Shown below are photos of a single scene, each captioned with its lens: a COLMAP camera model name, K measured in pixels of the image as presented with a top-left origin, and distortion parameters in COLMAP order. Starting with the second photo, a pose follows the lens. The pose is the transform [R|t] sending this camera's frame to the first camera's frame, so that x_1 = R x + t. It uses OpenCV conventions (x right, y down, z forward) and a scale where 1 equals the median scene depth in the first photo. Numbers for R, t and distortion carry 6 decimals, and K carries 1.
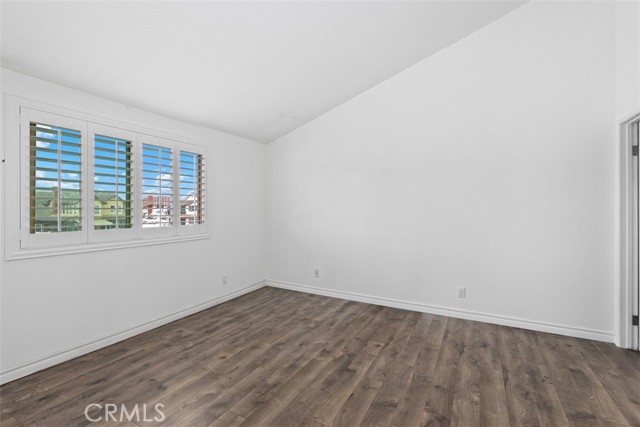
lens RADIAL K [[295.9, 0, 316.2], [0, 295.9, 210.9], [0, 0, 1]] dist [-0.000199, 0.000915]
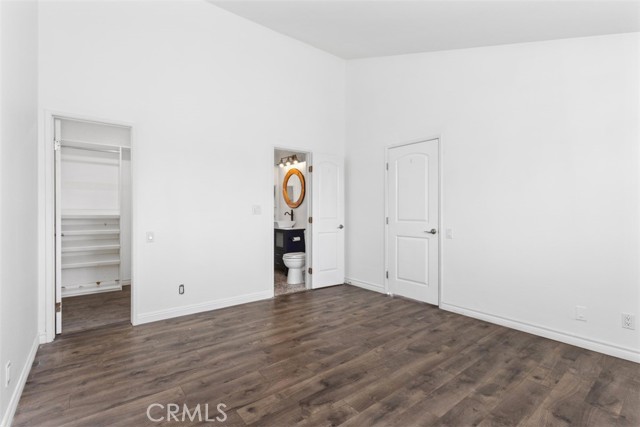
lens RADIAL K [[295.9, 0, 319.8], [0, 295.9, 211.2], [0, 0, 1]] dist [-0.000199, 0.000915]
pose [[-0.922047, 0.001169, 0.387077, -0.205989], [0.005109, 0.999945, 0.009151, 0.025556], [-0.387045, 0.010415, -0.922002, 1.790756]]
